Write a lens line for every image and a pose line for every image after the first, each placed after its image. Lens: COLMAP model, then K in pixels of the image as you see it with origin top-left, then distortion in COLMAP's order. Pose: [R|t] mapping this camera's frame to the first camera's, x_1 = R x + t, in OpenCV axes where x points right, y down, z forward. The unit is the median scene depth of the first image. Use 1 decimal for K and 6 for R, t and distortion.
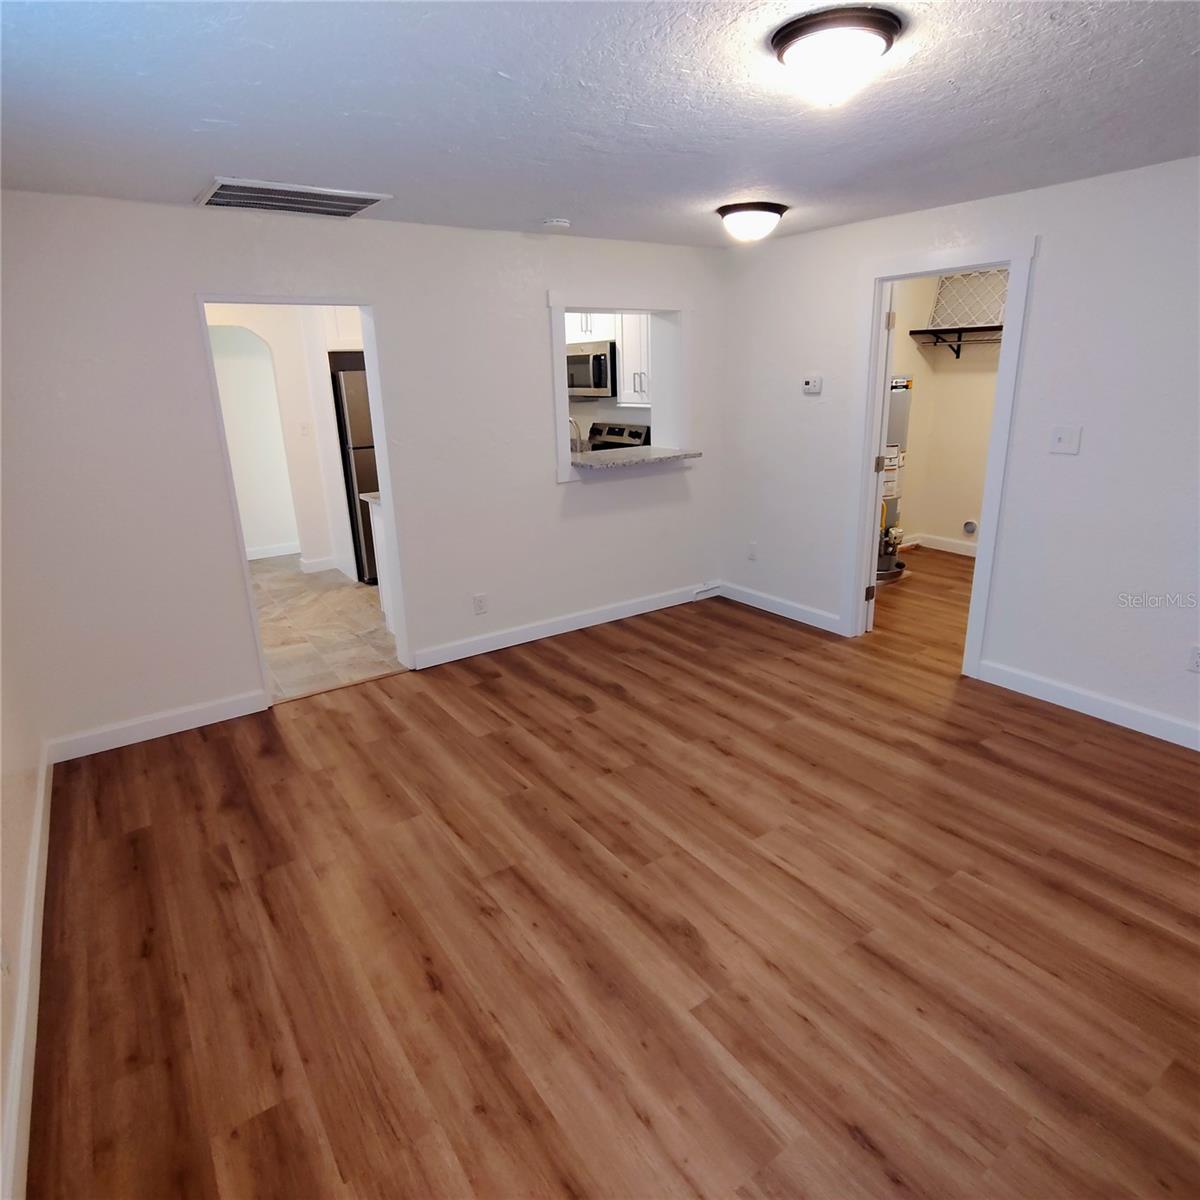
lens RADIAL K [[744.6, 0, 600.0], [0, 744.6, 600.0], [0, 0, 1]] dist [0.003073, -0.000822]
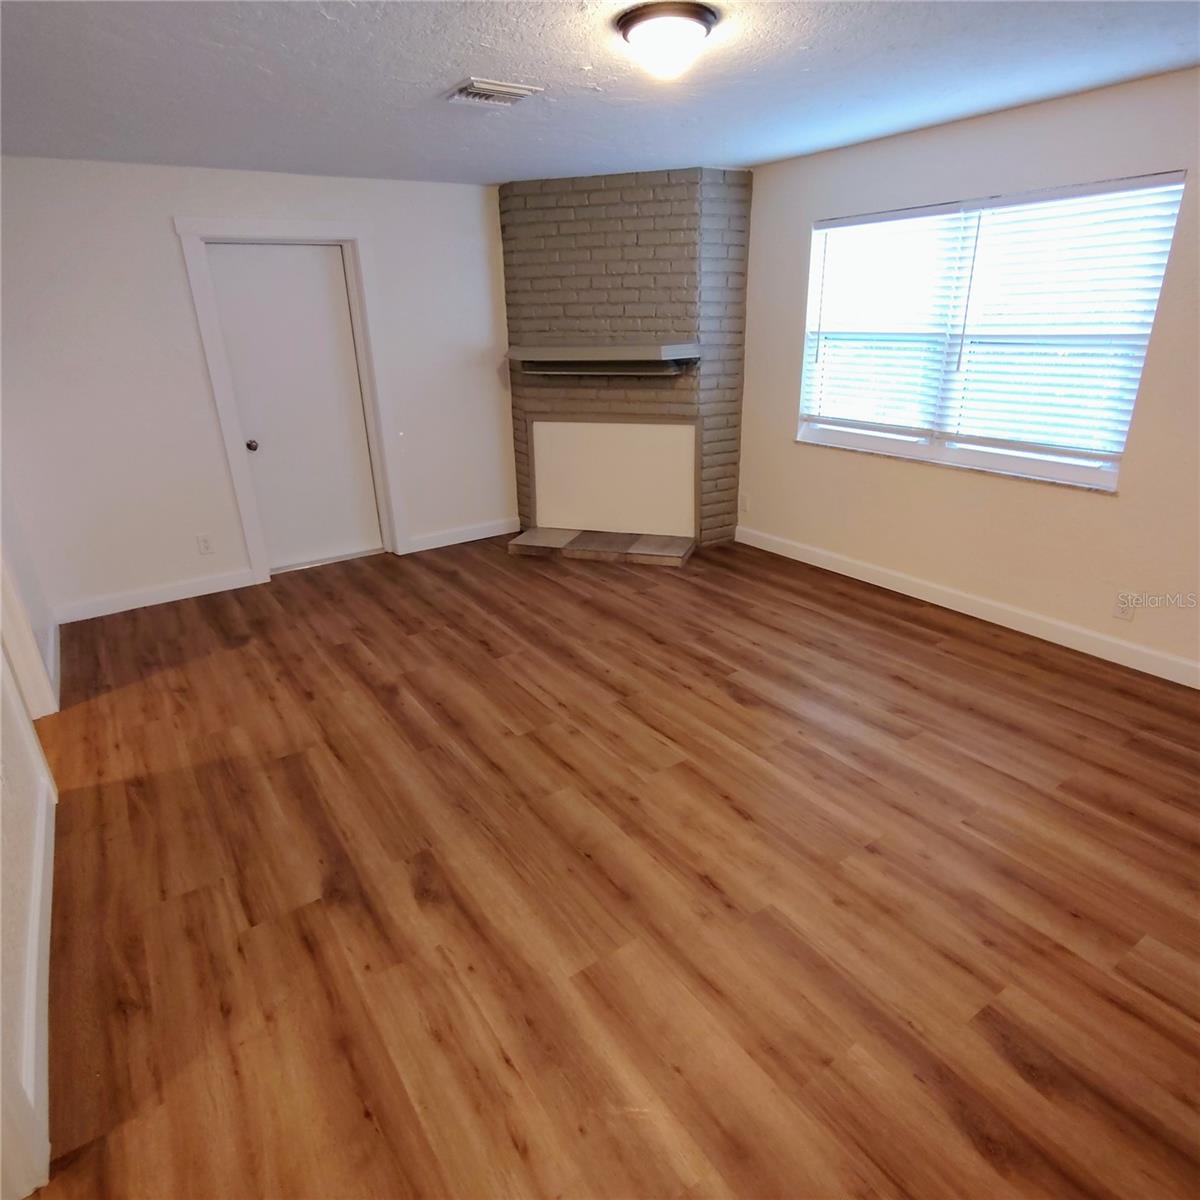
lens RADIAL K [[744.6, 0, 600.0], [0, 744.6, 600.0], [0, 0, 1]] dist [0.003073, -0.000822]
pose [[-0.998593, 0.047357, 0.023855, 0.284390], [0.051870, 0.778990, 0.624888, -0.494275], [0.011011, 0.625246, -0.780350, 1.629900]]
